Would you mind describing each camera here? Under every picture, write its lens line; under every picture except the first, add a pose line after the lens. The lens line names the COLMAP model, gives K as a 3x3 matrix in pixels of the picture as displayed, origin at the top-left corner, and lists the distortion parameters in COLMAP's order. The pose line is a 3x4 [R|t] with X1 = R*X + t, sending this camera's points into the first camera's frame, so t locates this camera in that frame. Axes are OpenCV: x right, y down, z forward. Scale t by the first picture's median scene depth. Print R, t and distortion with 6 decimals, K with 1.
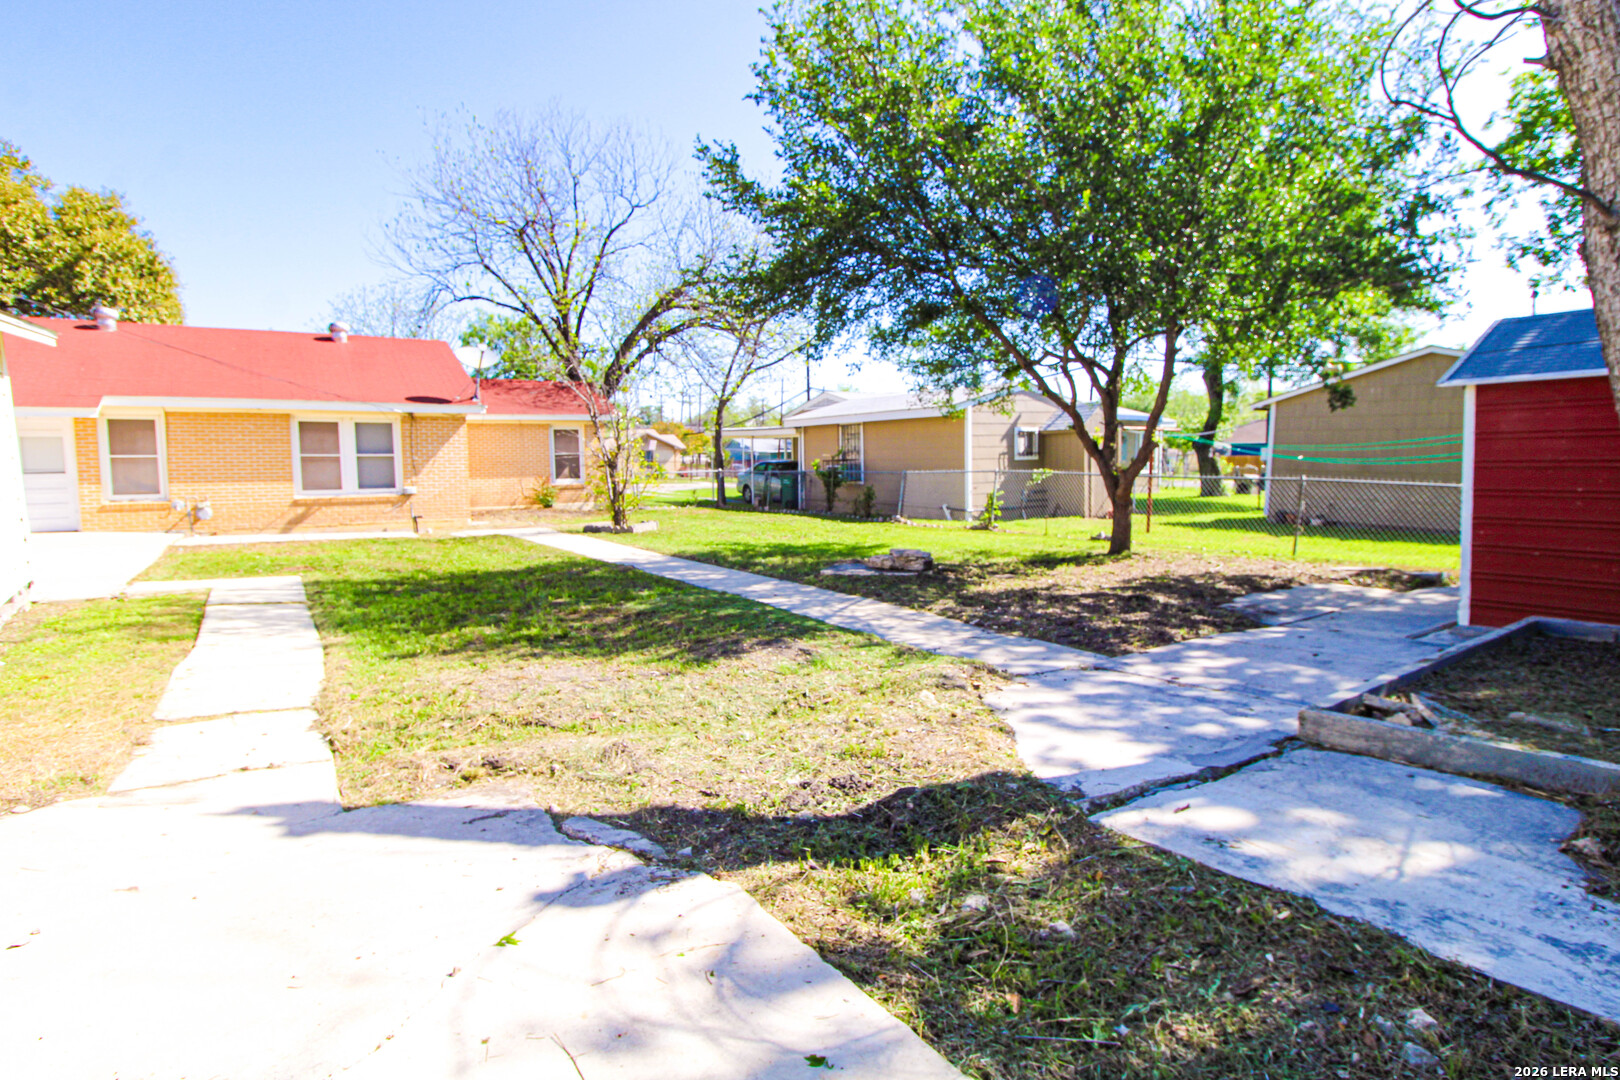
lens RADIAL K [[847.2, 0, 838.6], [0, 847.2, 540.1], [0, 0, 1]] dist [0.003775, -0.013442]
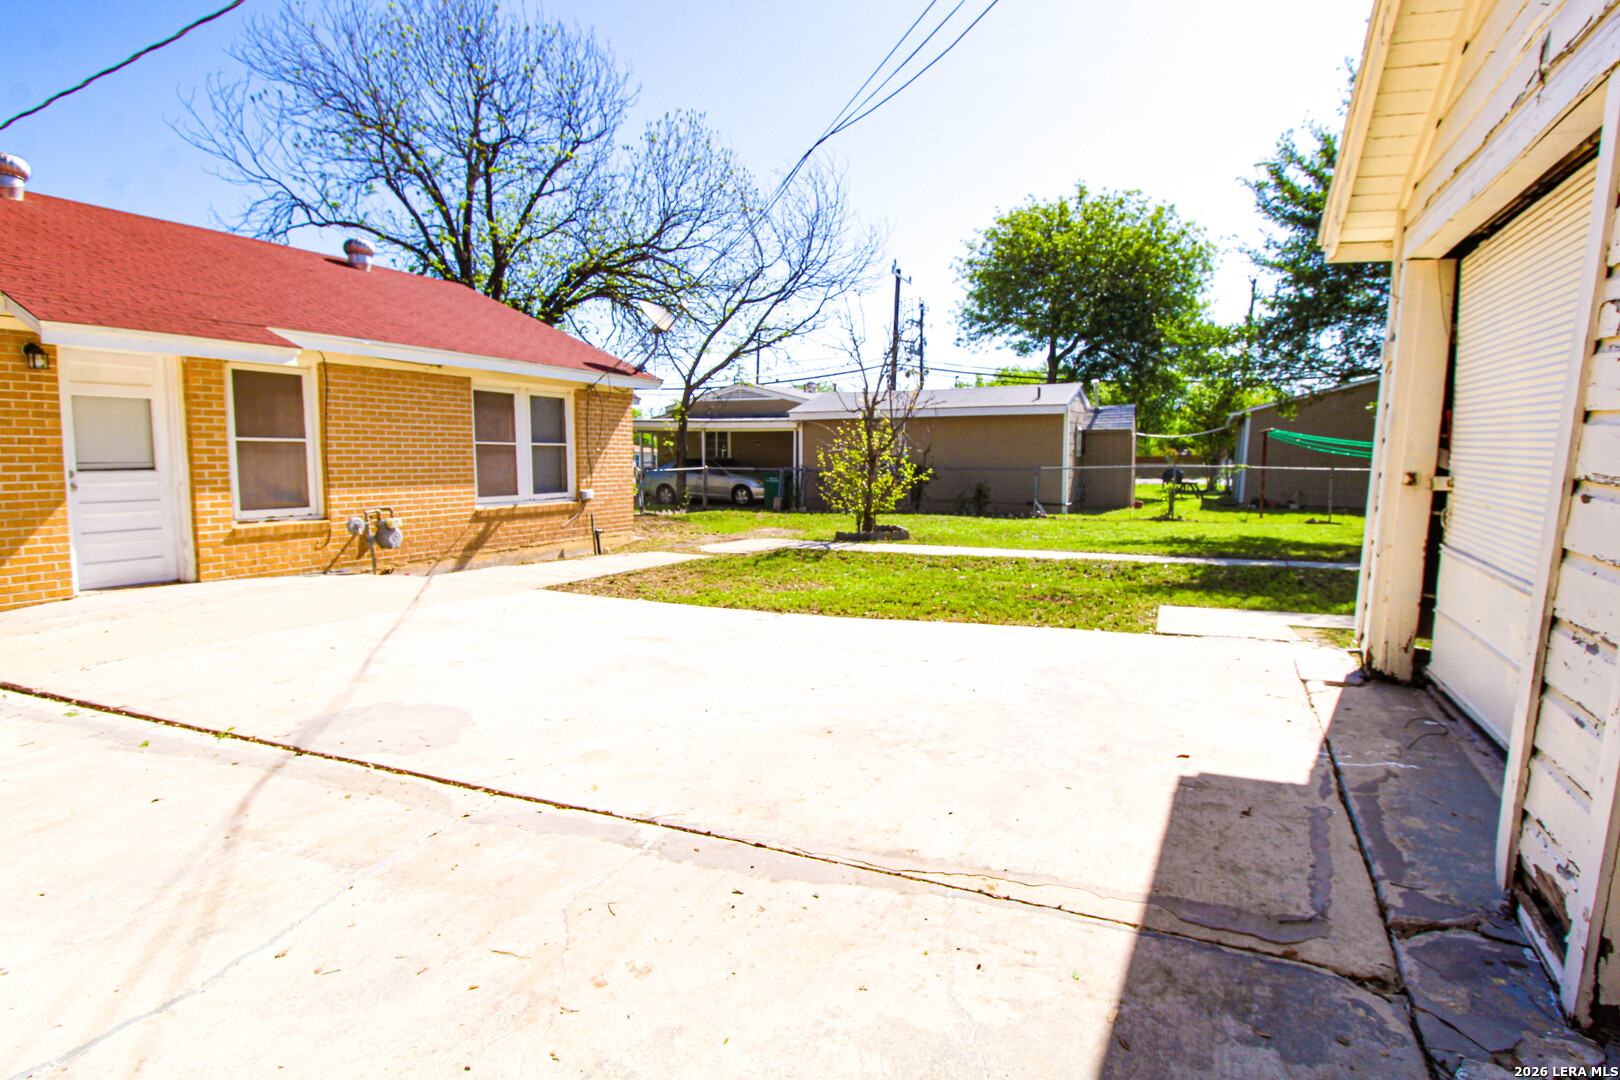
lens RADIAL K [[847.2, 0, 830.4], [0, 847.2, 531.0], [0, 0, 1]] dist [0.003775, -0.013442]
pose [[0.845532, -0.042969, 0.532193, -0.744938], [0.048520, 0.998816, 0.003557, -0.021780], [-0.531716, 0.022815, 0.846616, 0.307015]]
